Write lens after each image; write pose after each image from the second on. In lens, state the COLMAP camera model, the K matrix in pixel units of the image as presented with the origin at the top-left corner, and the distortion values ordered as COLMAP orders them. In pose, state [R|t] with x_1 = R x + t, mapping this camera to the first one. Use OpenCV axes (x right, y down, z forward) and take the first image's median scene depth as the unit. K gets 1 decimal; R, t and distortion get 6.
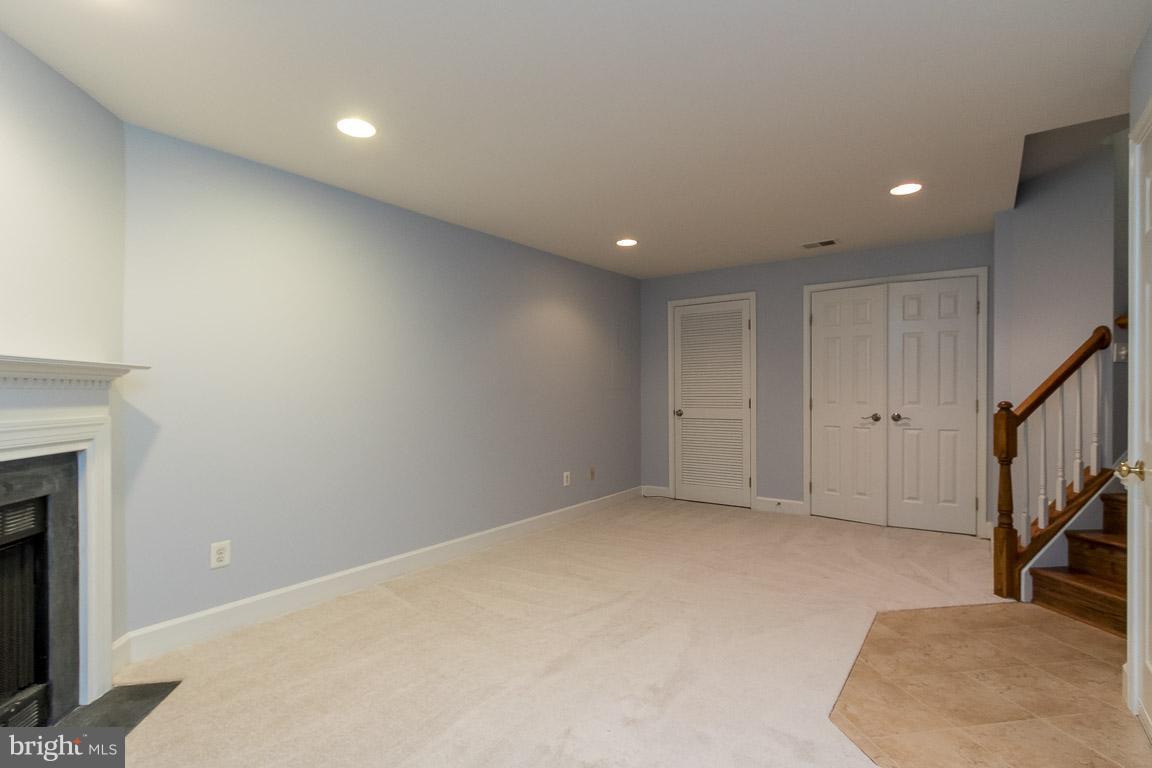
lens RADIAL K [[566.6, 0, 567.3], [0, 566.6, 388.1], [0, 0, 1]] dist [0.001712, -0.000192]
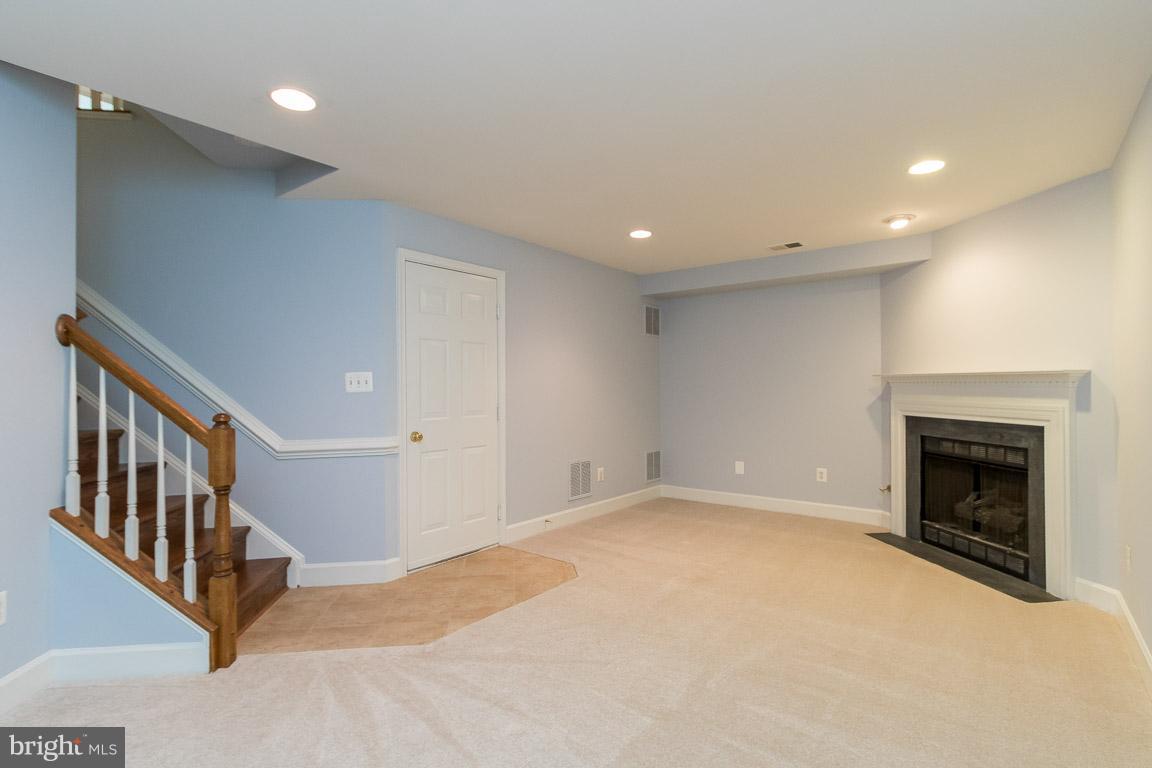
lens RADIAL K [[566.6, 0, 567.3], [0, 566.6, 388.1], [0, 0, 1]] dist [0.001712, -0.000192]
pose [[-0.999309, 0.011000, 0.035490, 0.396577], [0.010862, 0.999933, -0.004078, -0.003006], [-0.035533, -0.003689, -0.999362, 2.590157]]
